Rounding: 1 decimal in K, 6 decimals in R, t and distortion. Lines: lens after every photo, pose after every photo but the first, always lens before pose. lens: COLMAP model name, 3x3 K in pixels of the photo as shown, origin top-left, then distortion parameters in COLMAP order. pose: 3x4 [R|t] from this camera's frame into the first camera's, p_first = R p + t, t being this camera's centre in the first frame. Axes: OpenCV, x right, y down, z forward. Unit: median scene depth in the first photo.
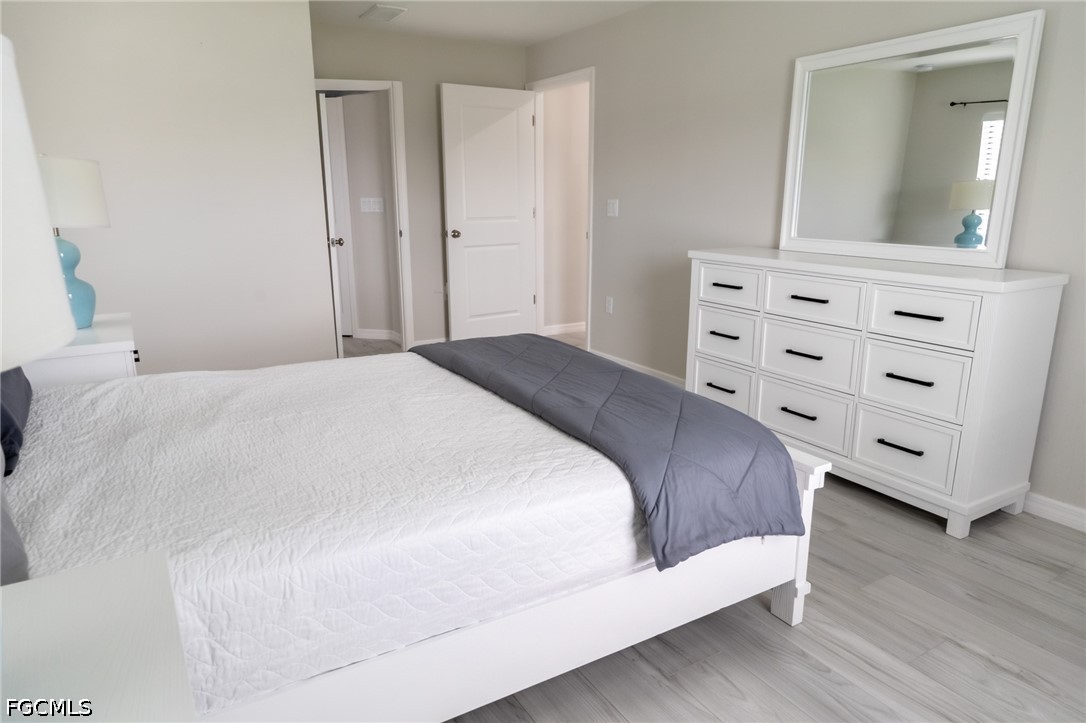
lens RADIAL K [[687.1, 0, 540.5], [0, 687.1, 357.3], [0, 0, 1]] dist [0.005612, 0.001143]
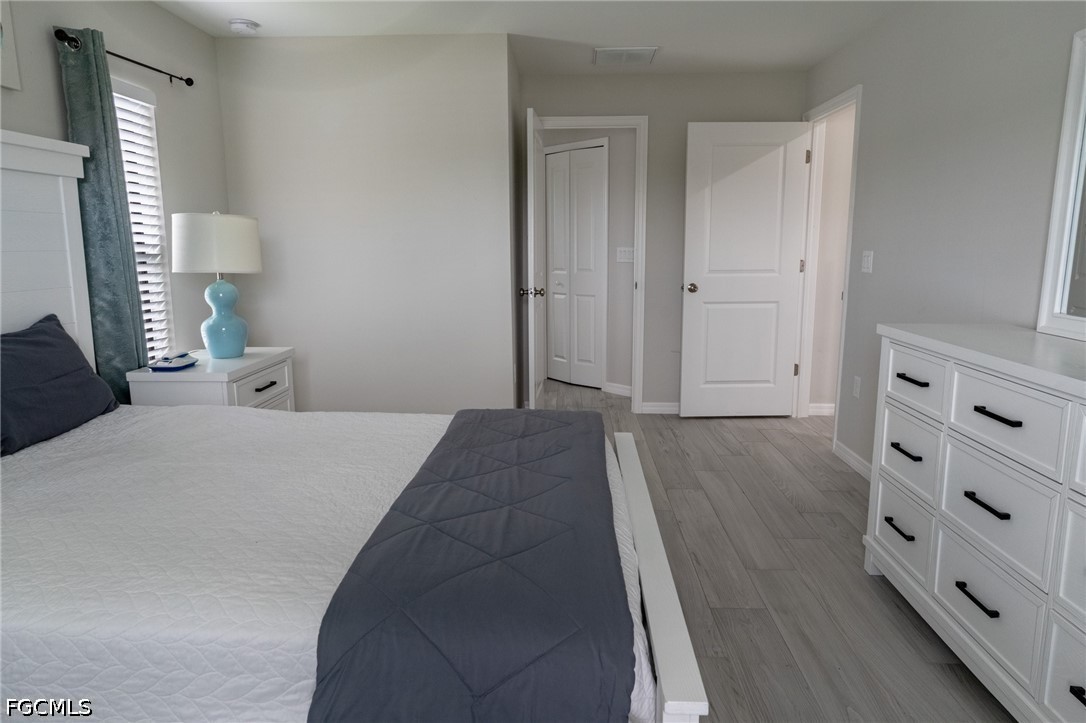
lens RADIAL K [[705.7, 0, 543.0], [0, 705.7, 361.5], [0, 0, 1]] dist [0.001127, 0.000283]
pose [[0.835867, 0.091887, -0.541187, 0.323021], [-0.126895, 0.991531, -0.027640, -0.053521], [0.534064, 0.091777, 0.840448, 0.209743]]
